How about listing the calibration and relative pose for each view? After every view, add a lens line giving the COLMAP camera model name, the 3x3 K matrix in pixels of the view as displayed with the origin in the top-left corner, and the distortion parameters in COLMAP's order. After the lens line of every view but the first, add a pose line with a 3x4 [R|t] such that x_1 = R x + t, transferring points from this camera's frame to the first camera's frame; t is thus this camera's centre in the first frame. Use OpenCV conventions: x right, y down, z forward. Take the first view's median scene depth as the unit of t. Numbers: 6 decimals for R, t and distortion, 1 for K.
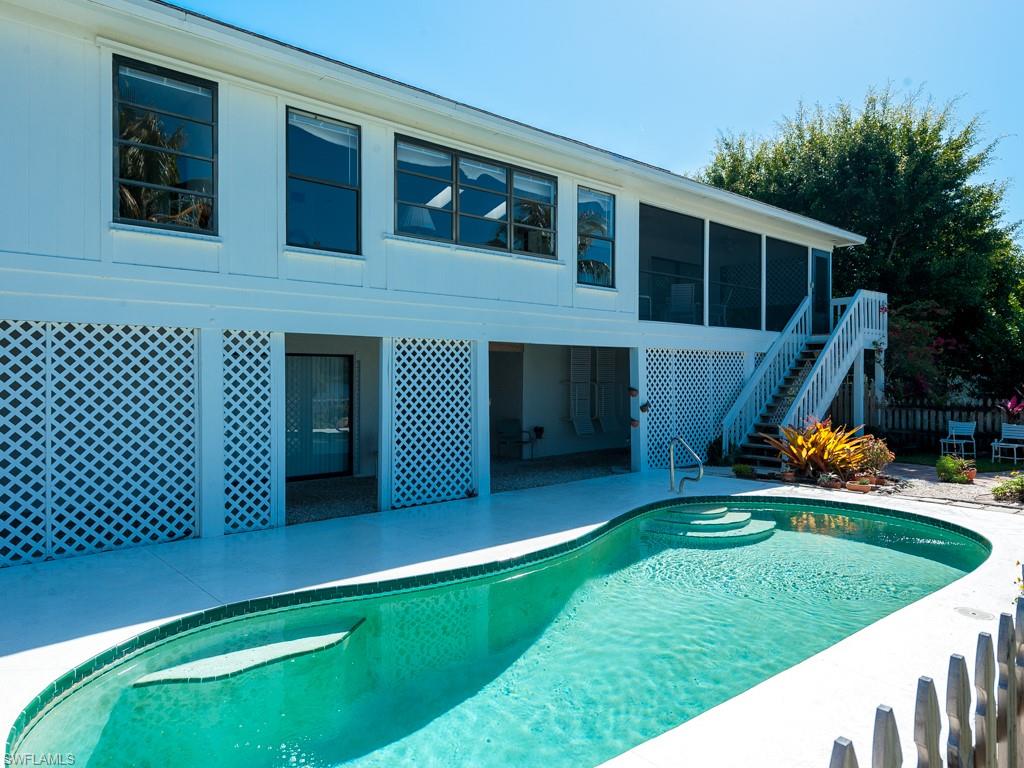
lens RADIAL K [[609.6, 0, 512.0], [0, 609.6, 384.0], [0, 0, 1]] dist [-0.004638, -0.000472]
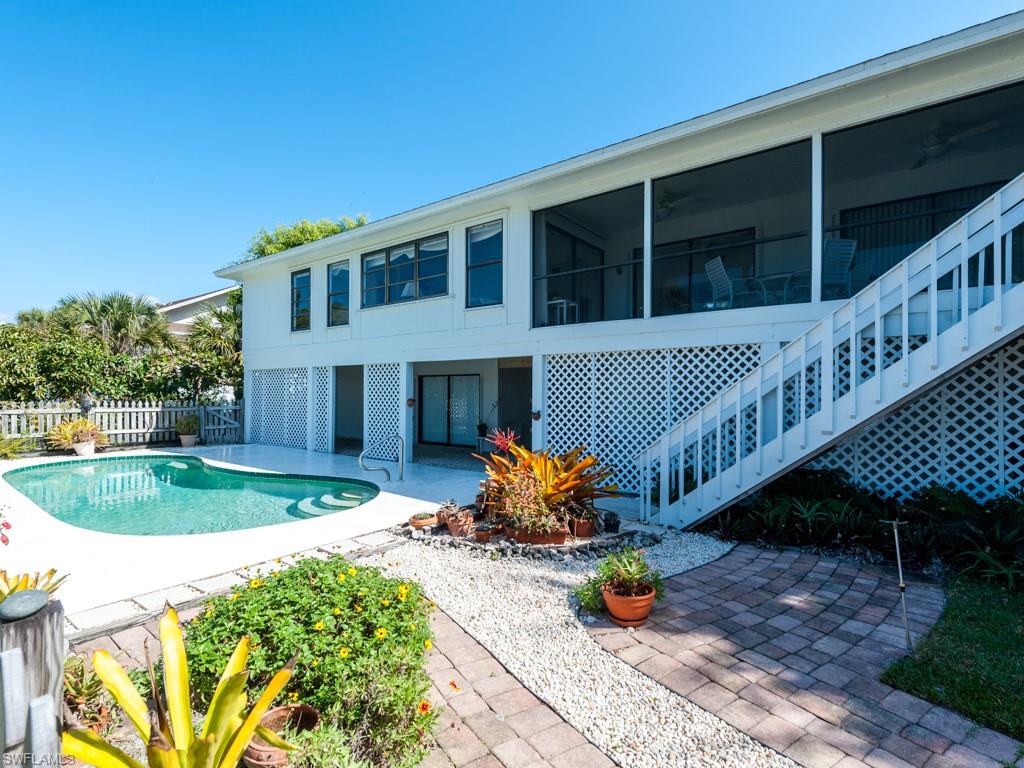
lens RADIAL K [[496.4, 0, 512.0], [0, 496.4, 384.0], [0, 0, 1]] dist [0.001102, -0.007052]
pose [[0.250334, -0.003003, -0.968155, 1.032287], [-0.004323, 0.999982, -0.004220, -0.009498], [0.968150, 0.005242, 0.250316, 0.794785]]
